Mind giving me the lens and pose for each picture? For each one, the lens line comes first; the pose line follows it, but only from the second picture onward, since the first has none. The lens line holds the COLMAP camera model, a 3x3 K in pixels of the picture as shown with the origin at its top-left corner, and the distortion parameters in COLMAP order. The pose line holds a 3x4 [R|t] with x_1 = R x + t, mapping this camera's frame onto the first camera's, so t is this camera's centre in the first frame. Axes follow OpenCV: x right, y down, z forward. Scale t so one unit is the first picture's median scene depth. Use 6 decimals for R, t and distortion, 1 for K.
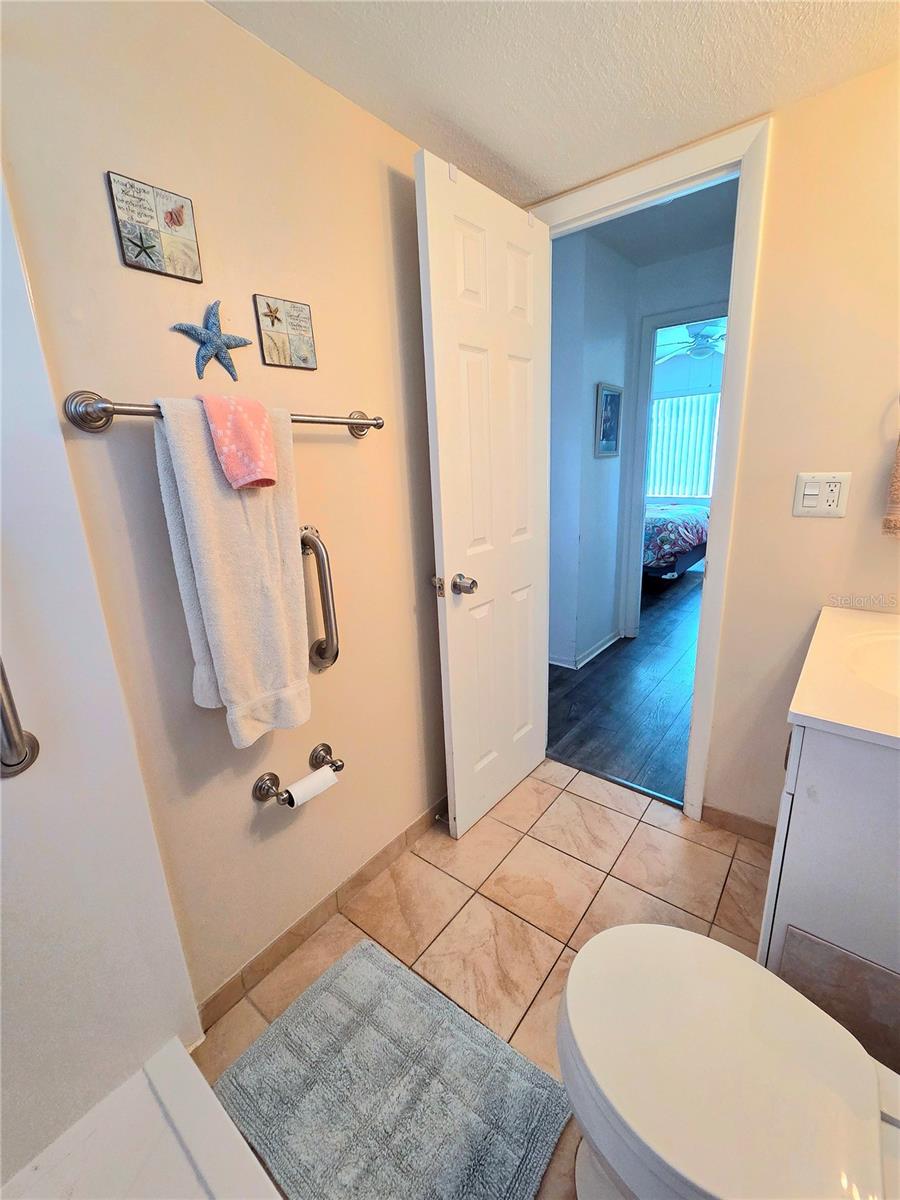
lens RADIAL K [[496.2, 0, 450.0], [0, 496.2, 600.0], [0, 0, 1]] dist [0.002286, 0.000137]
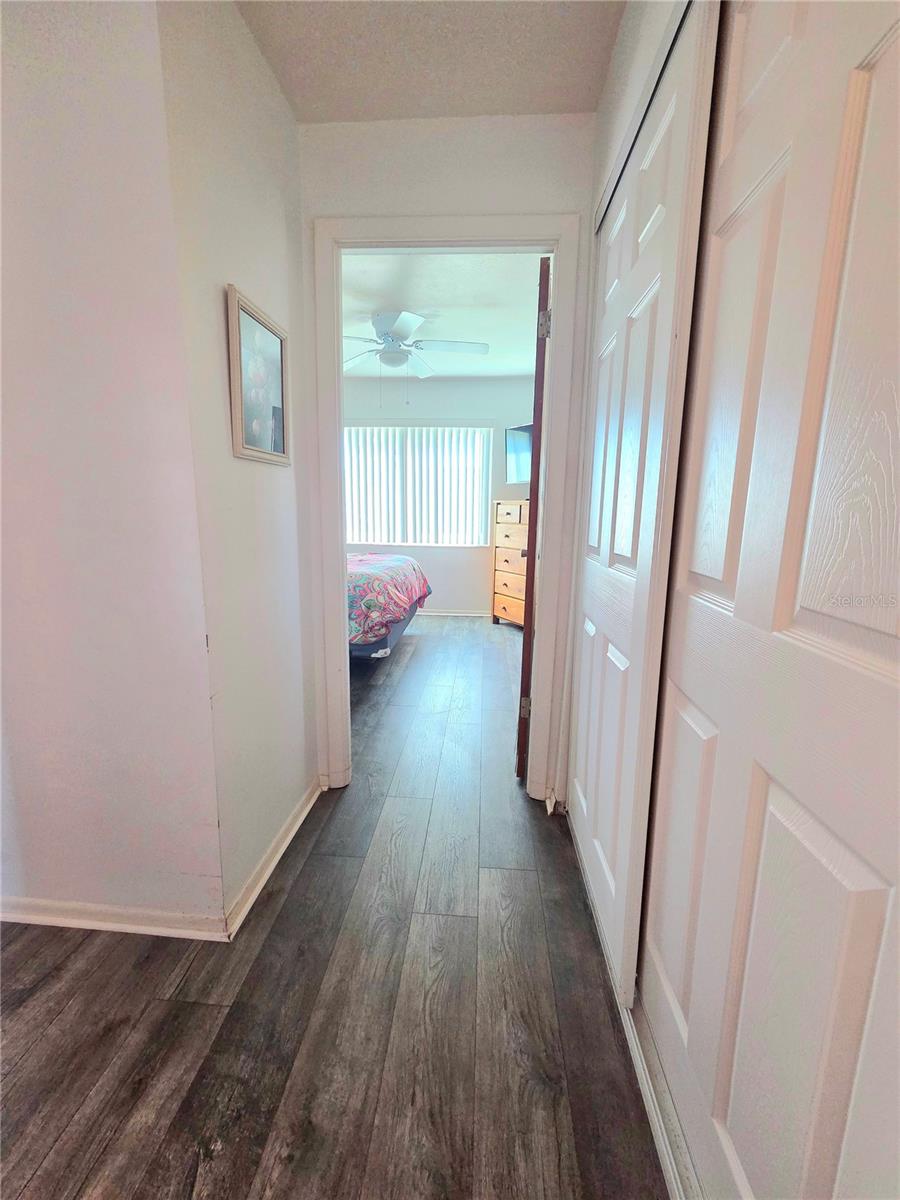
lens RADIAL K [[496.2, 0, 450.0], [0, 496.2, 600.0], [0, 0, 1]] dist [0.002286, 0.000137]
pose [[0.825309, -0.045277, 0.562863, 0.142199], [0.095686, 0.993579, -0.060377, -0.081457], [-0.556515, 0.103687, 0.824342, 0.393280]]
